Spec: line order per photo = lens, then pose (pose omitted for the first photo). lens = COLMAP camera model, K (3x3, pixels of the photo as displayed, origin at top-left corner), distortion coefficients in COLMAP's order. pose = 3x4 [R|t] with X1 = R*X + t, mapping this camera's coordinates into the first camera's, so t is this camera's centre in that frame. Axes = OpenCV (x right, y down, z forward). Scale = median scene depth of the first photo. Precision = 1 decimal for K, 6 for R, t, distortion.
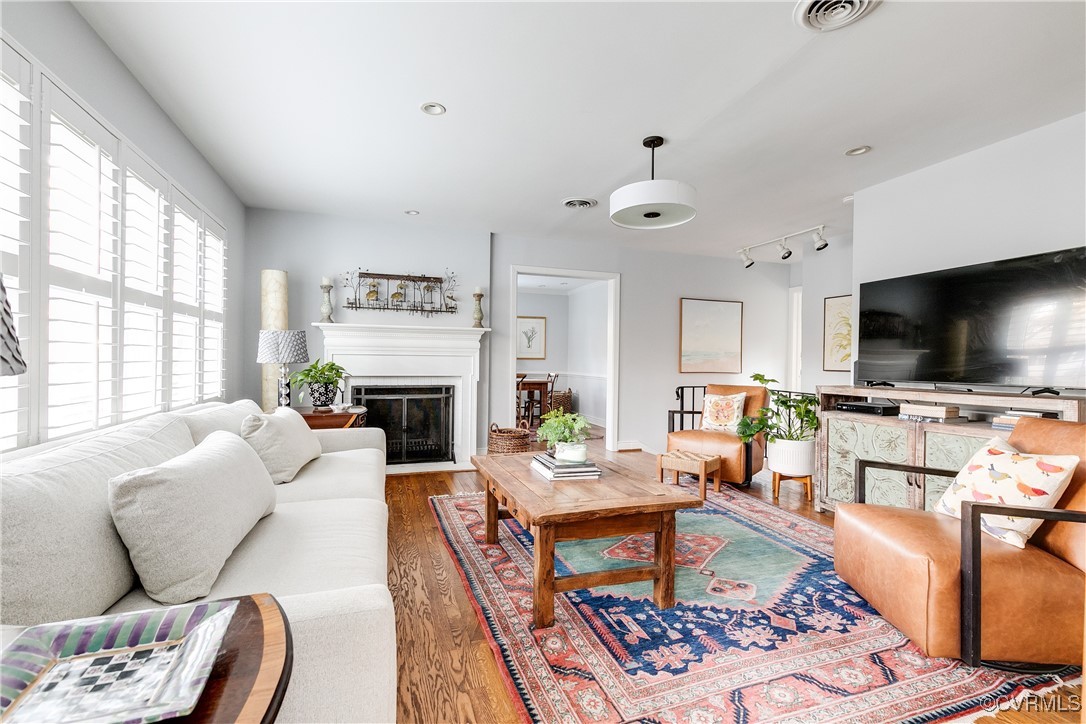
lens RADIAL K [[492.9, 0, 543.7], [0, 492.9, 368.4], [0, 0, 1]] dist [0.005884, -0.000258]
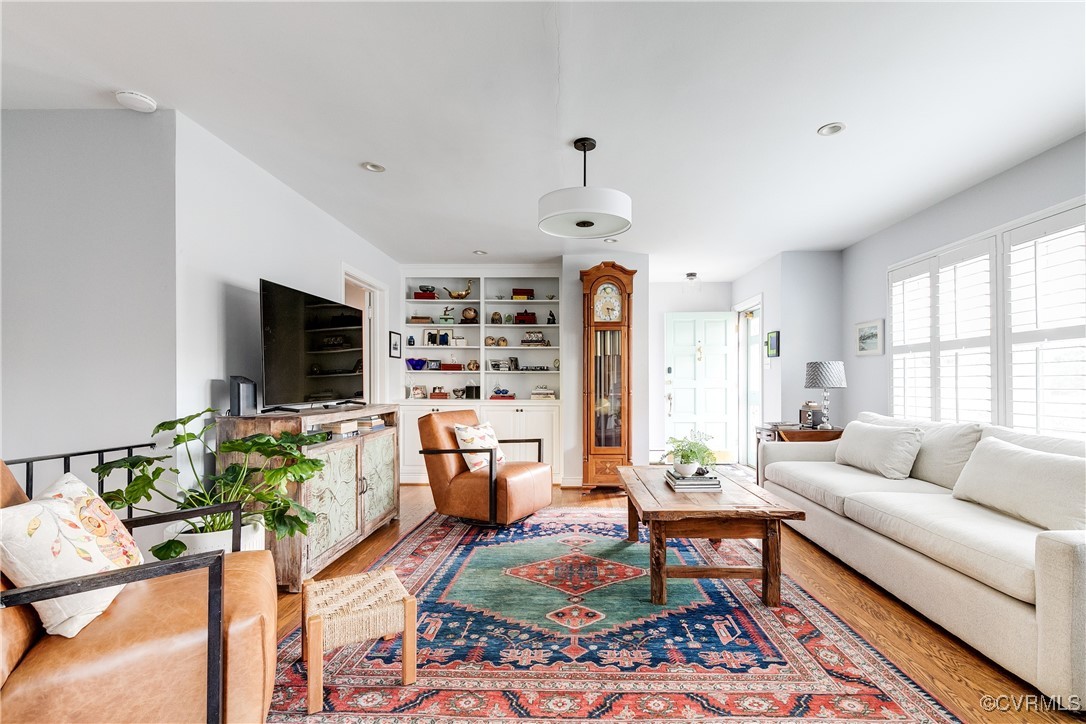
lens RADIAL K [[492.9, 0, 543.7], [0, 492.9, 368.4], [0, 0, 1]] dist [0.005884, -0.000258]
pose [[-0.928294, 0.001566, 0.371845, -0.050568], [-0.002180, 0.999951, -0.009654, -0.034934], [-0.371842, -0.009772, -0.928245, 1.642922]]
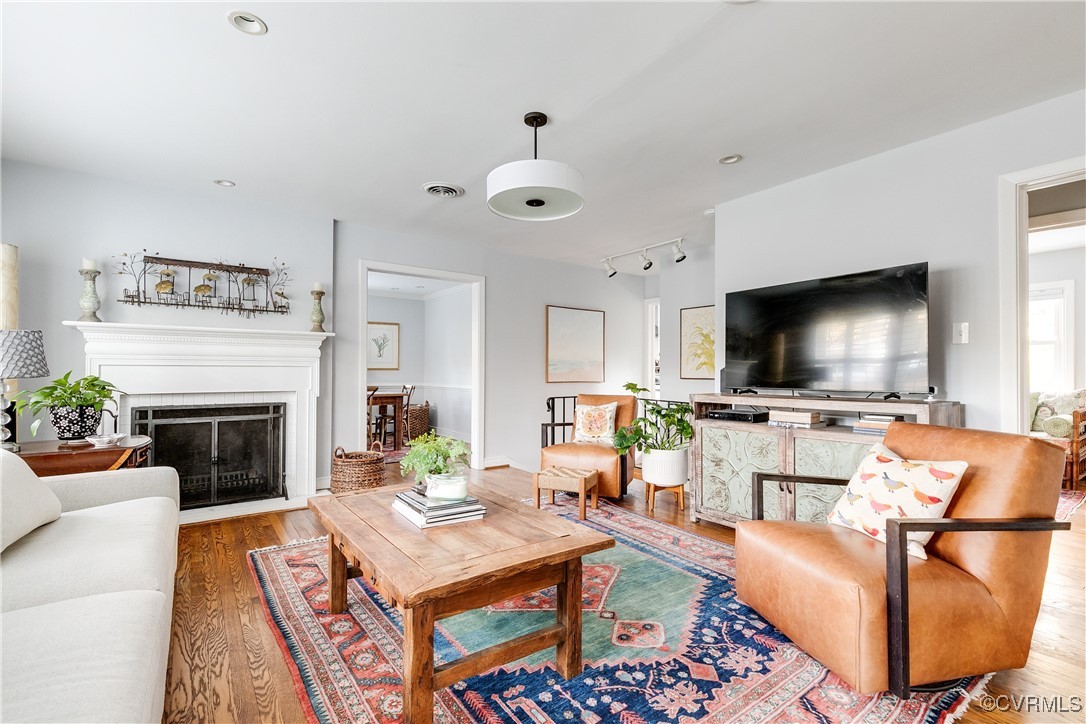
lens RADIAL K [[492.9, 0, 543.7], [0, 492.9, 368.4], [0, 0, 1]] dist [0.005884, -0.000258]
pose [[0.956374, -0.006607, 0.292072, -0.018831], [0.012494, 0.999755, -0.018294, -0.002657], [-0.291879, 0.021145, 0.956221, 0.145074]]
